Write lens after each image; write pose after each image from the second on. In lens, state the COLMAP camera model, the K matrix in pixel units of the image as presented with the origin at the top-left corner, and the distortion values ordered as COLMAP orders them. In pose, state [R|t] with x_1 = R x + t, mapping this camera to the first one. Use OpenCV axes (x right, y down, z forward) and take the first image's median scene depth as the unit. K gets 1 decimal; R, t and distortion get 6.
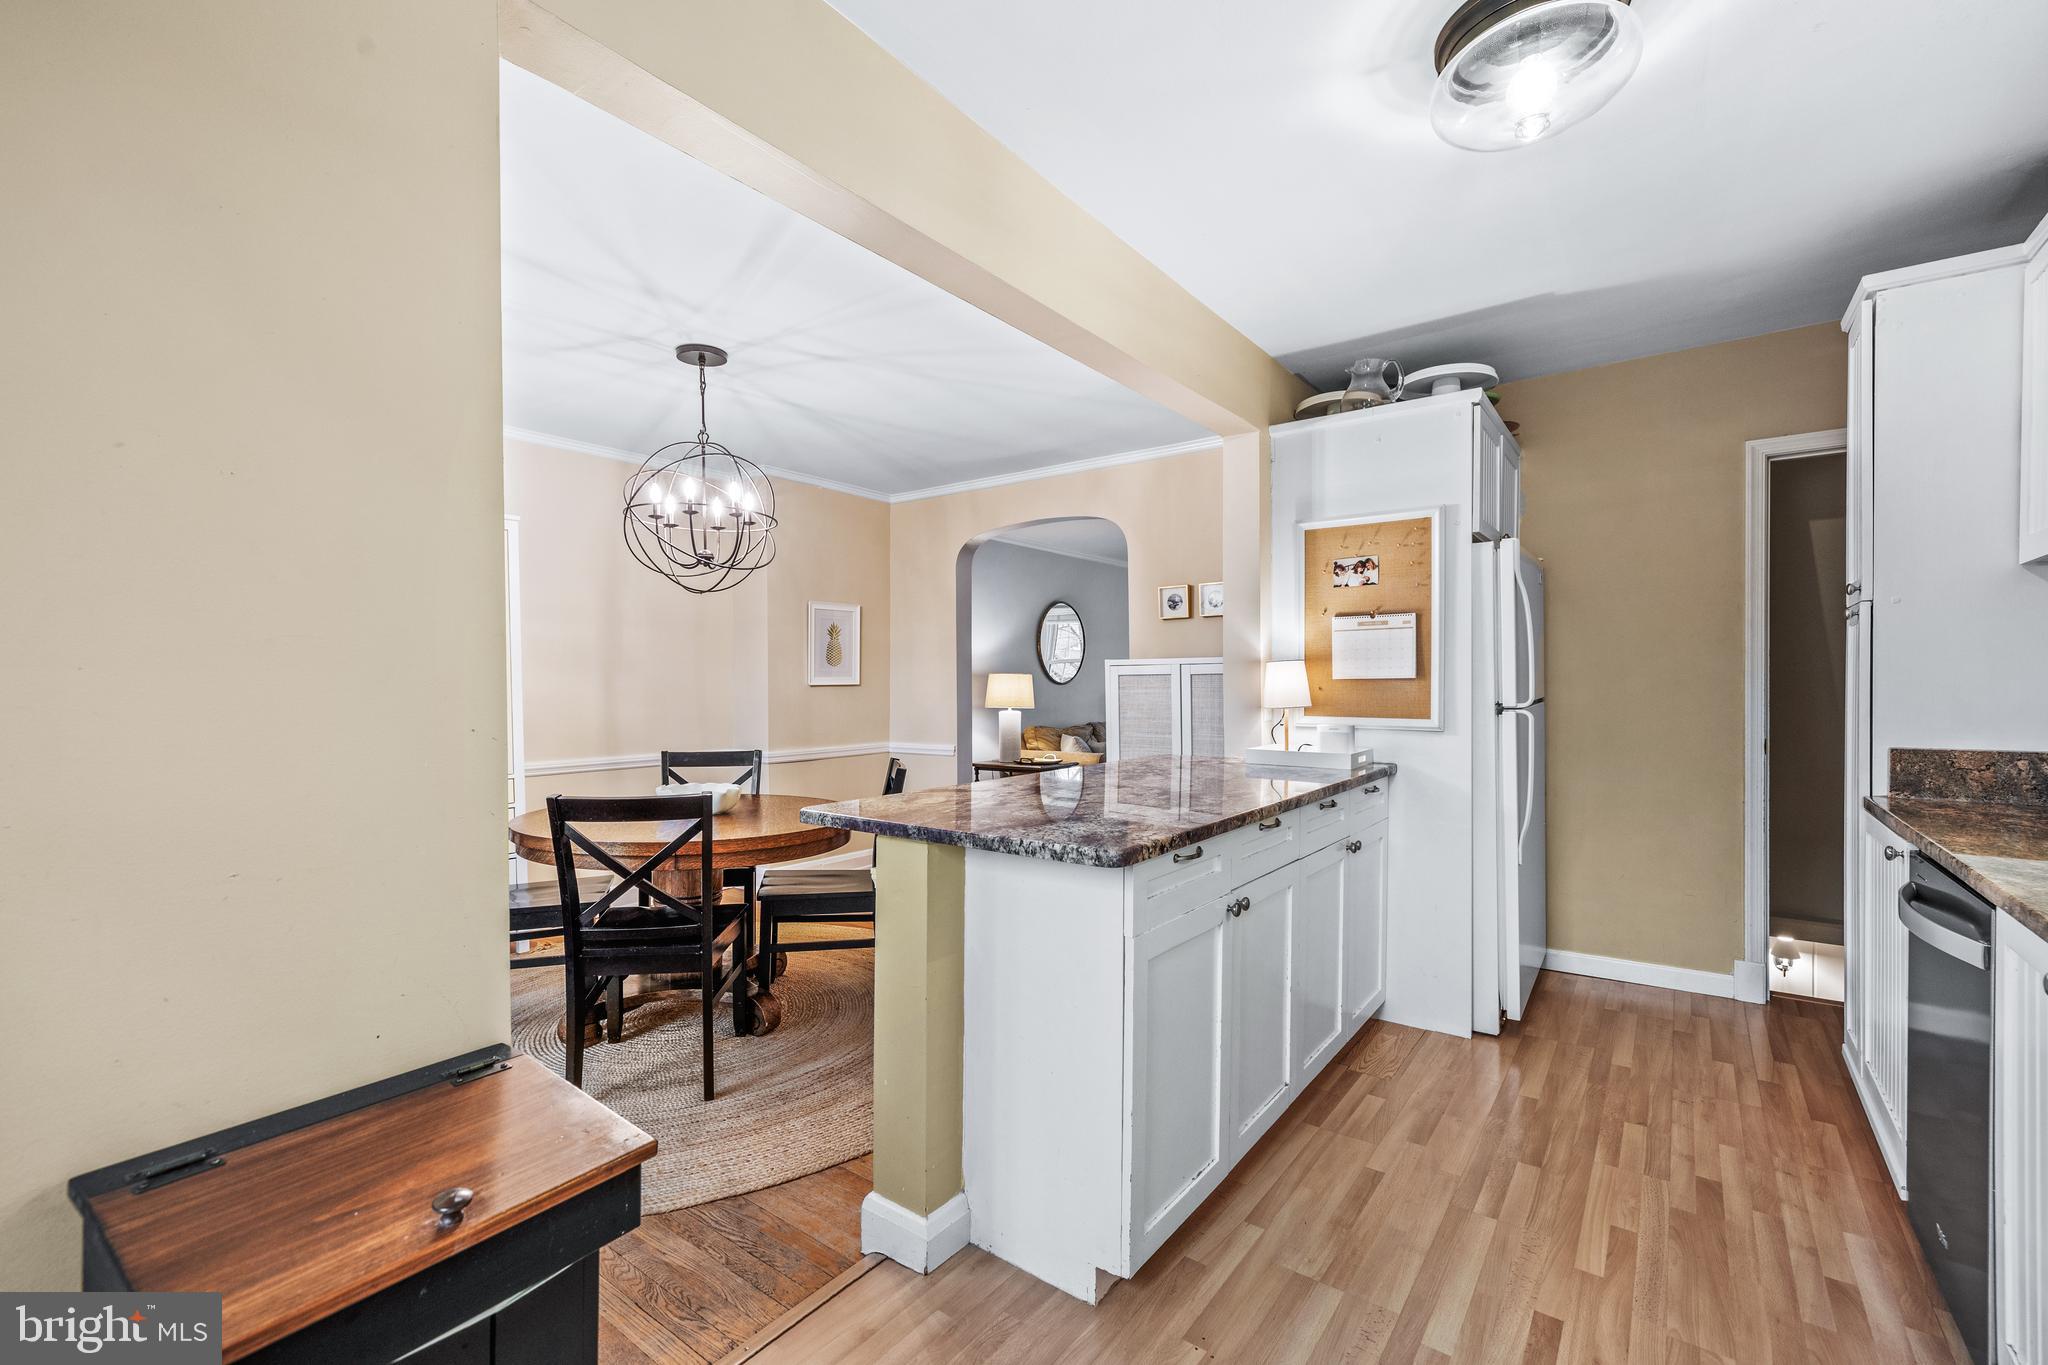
lens RADIAL K [[872.7, 0, 1014.6], [0, 872.7, 699.8], [0, 0, 1]] dist [-0.000928, 0.001020]
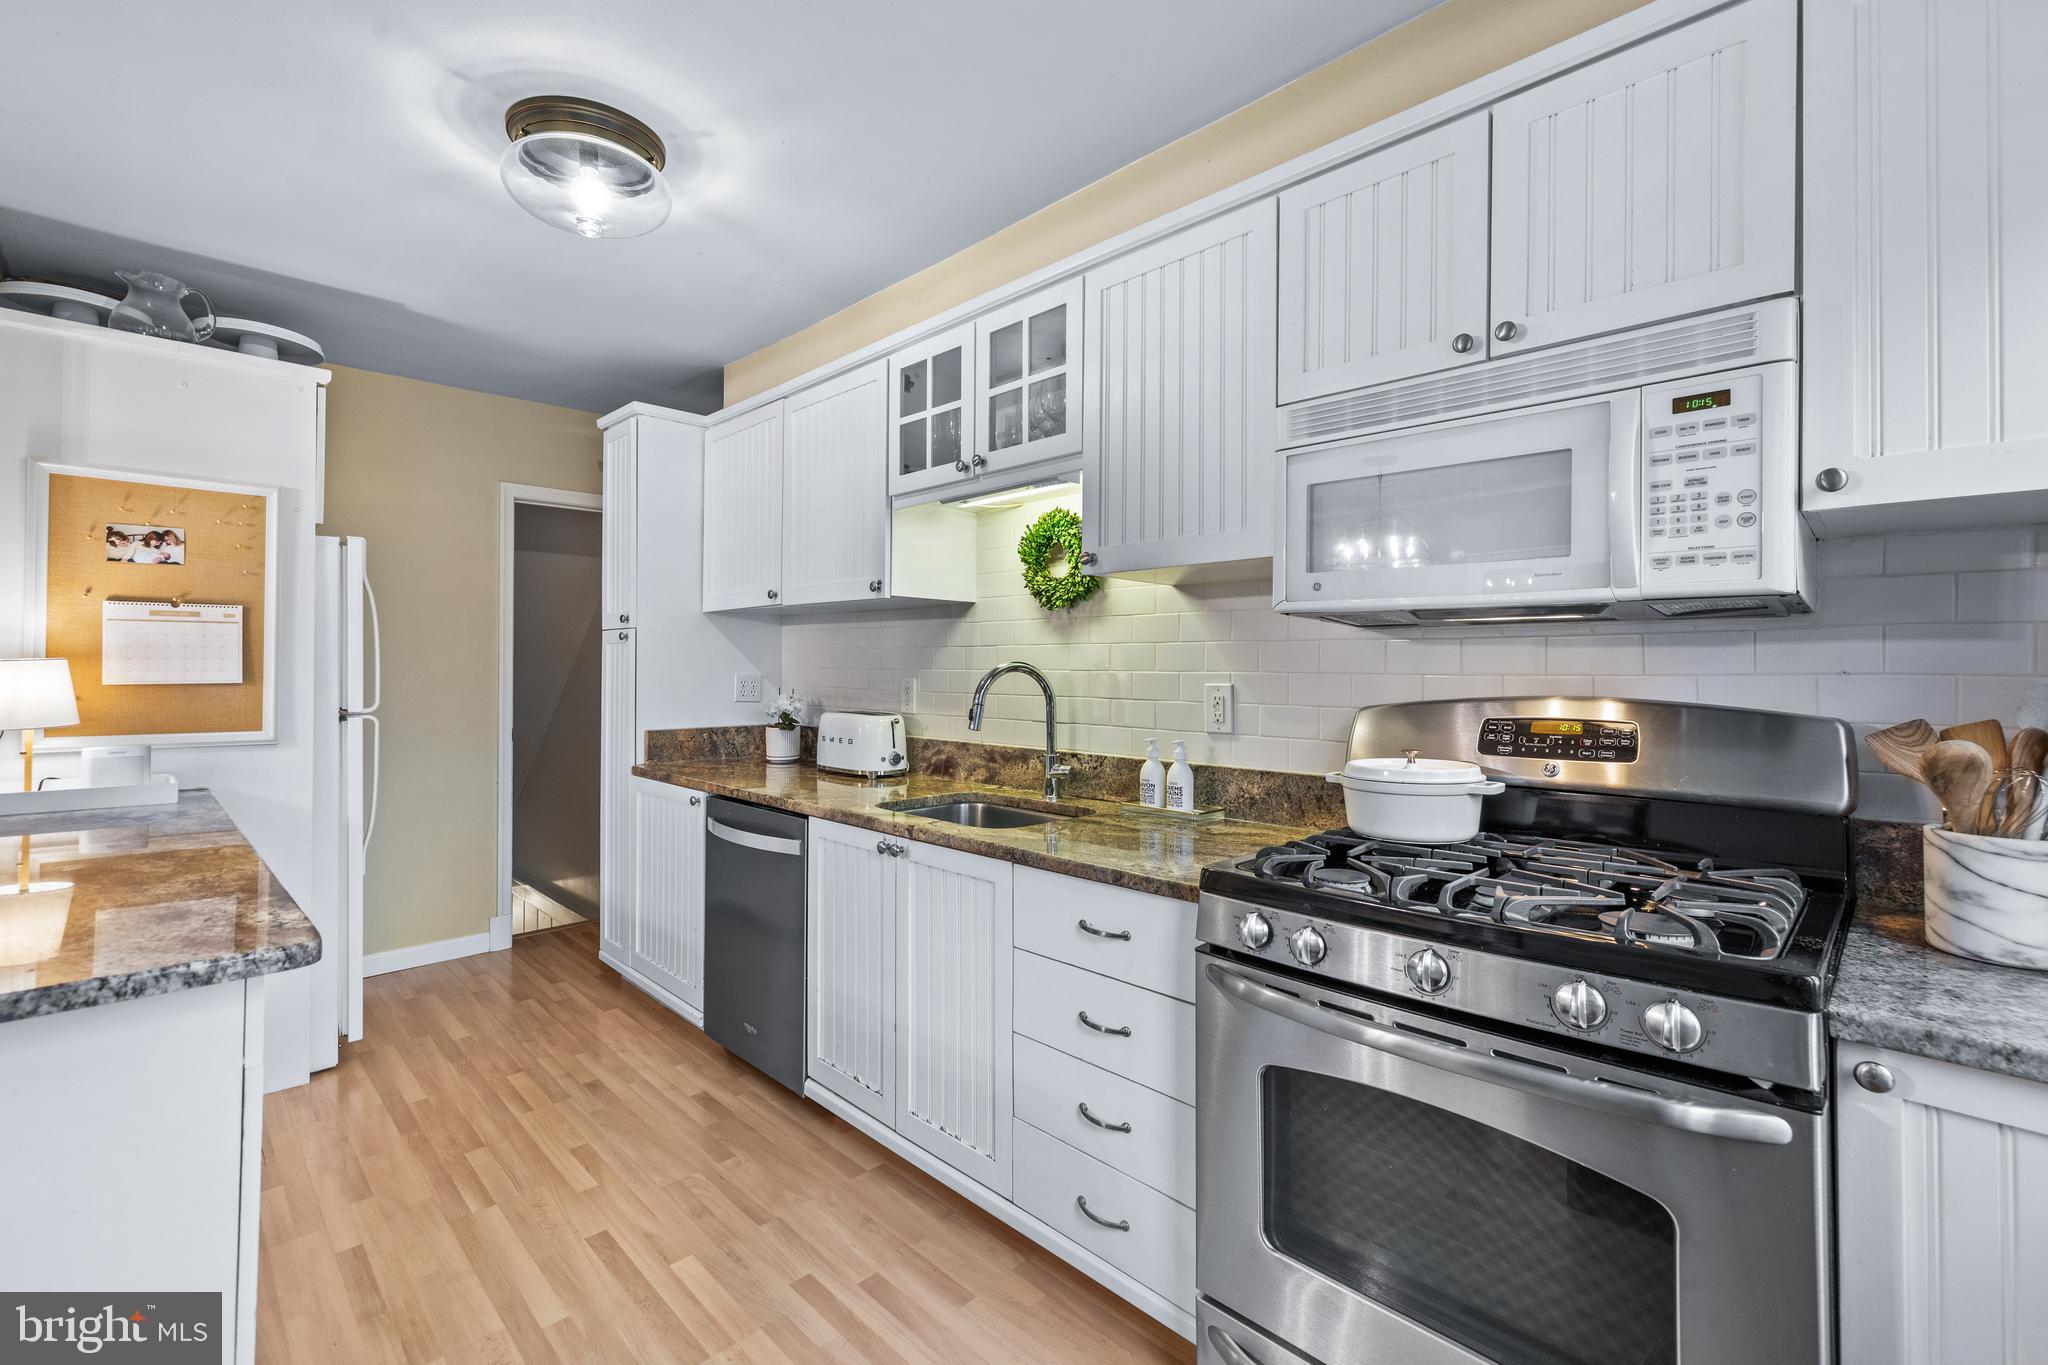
lens RADIAL K [[872.7, 0, 1002.2], [0, 872.7, 660.4], [0, 0, 1]] dist [-0.000928, 0.001020]
pose [[0.148053, 0.013868, 0.988882, -0.258052], [0.014067, 0.999771, -0.016127, -0.022176], [-0.988879, 0.016298, 0.147824, 0.145683]]
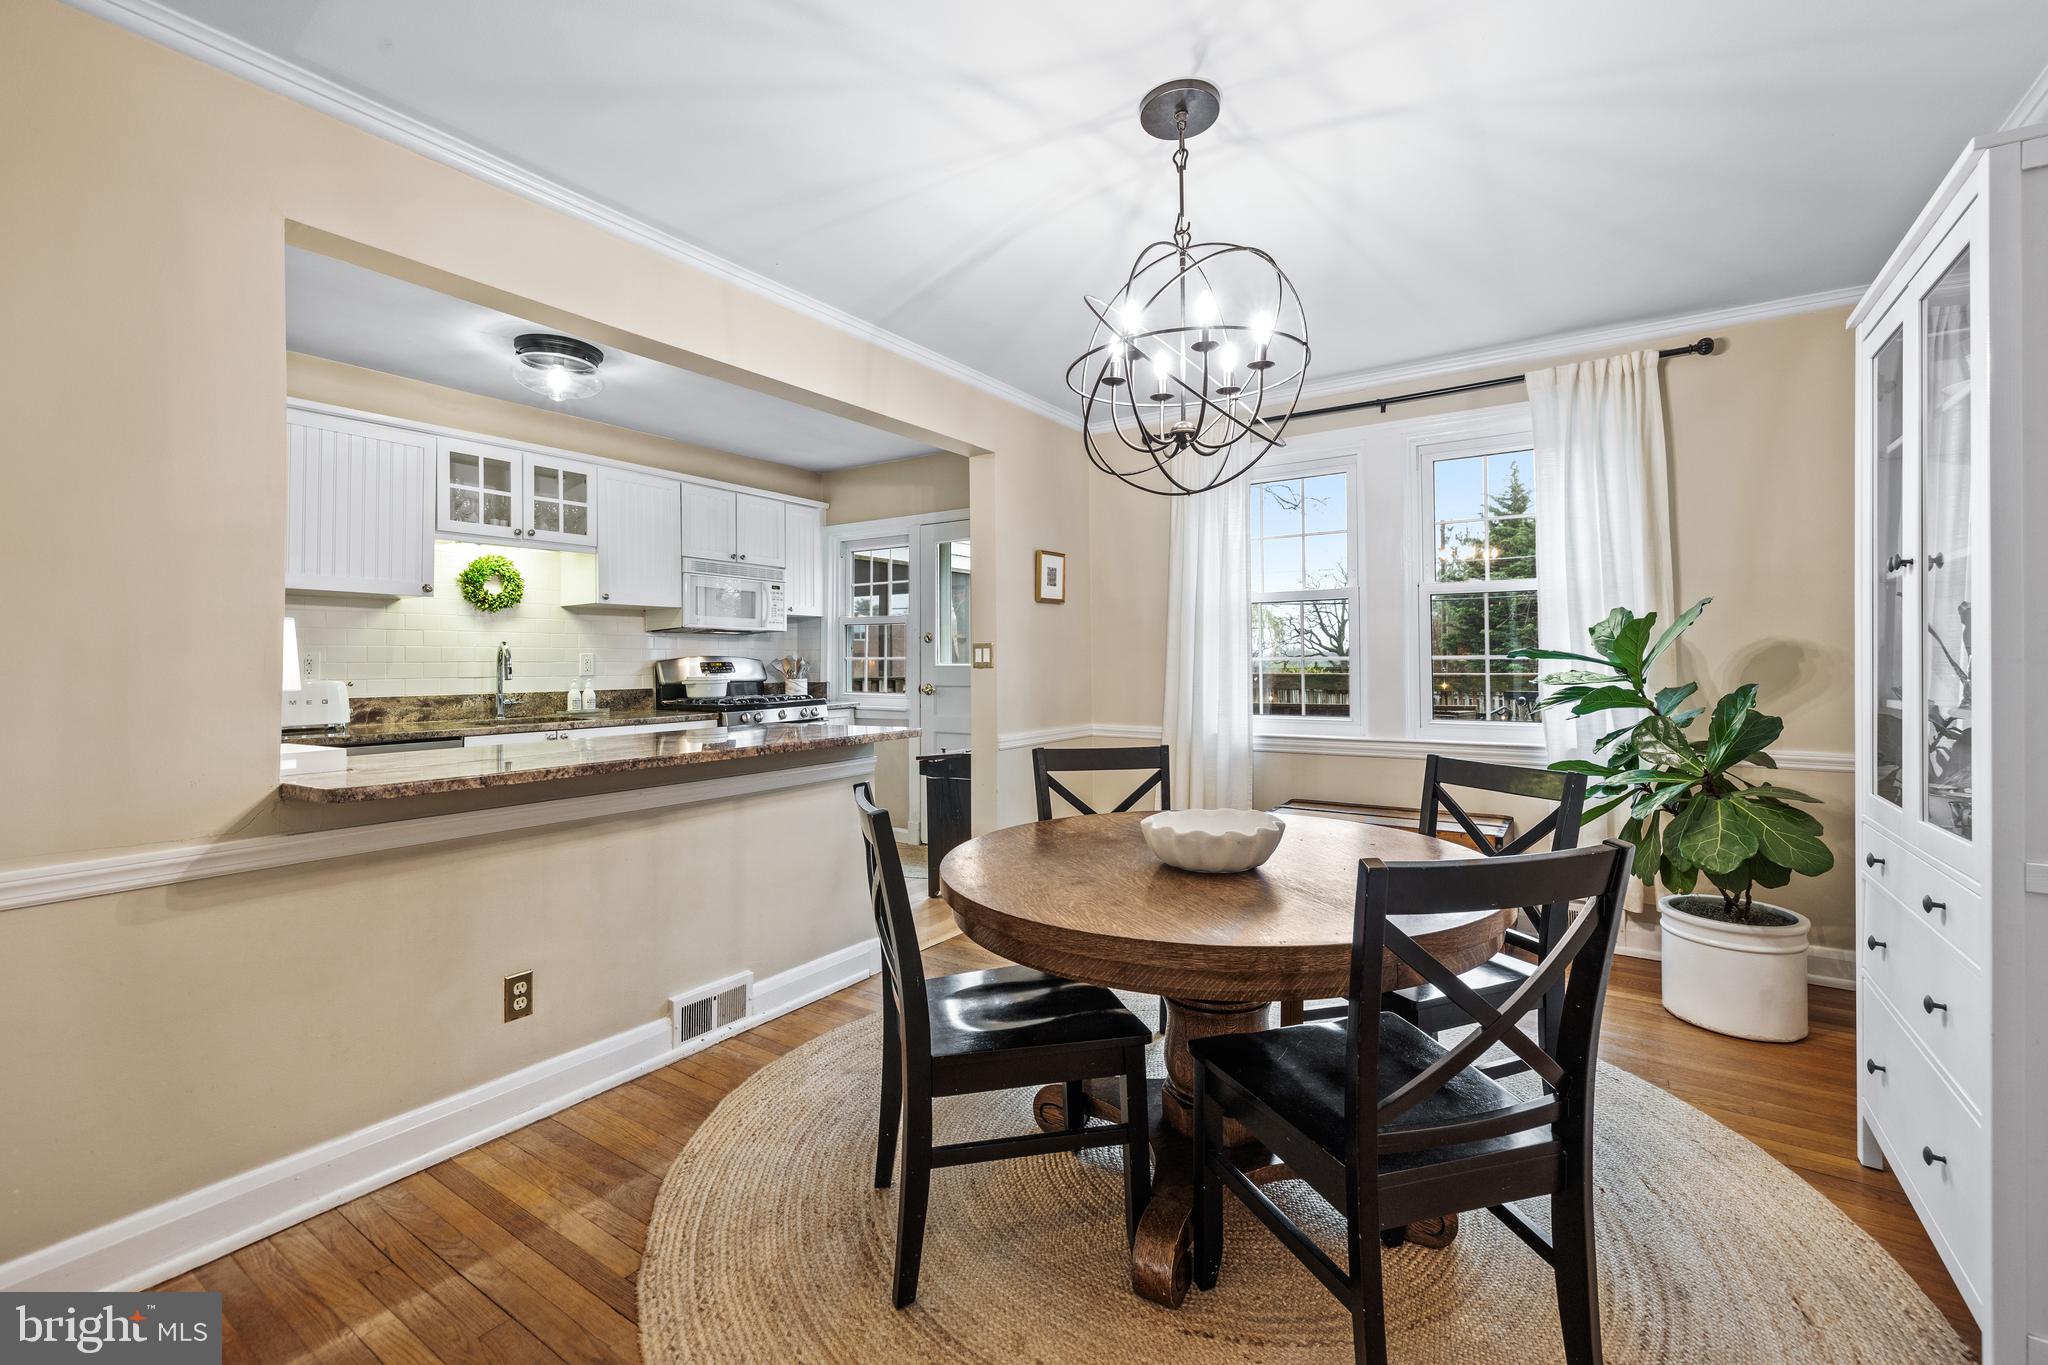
lens RADIAL K [[872.7, 0, 1014.8], [0, 872.7, 644.7], [0, 0, 1]] dist [-0.000928, 0.001020]
pose [[-0.998823, 0.008186, -0.047799, -0.222329], [0.008179, 0.999966, 0.000352, -0.021857], [0.047801, -0.000040, -0.998857, 1.691072]]
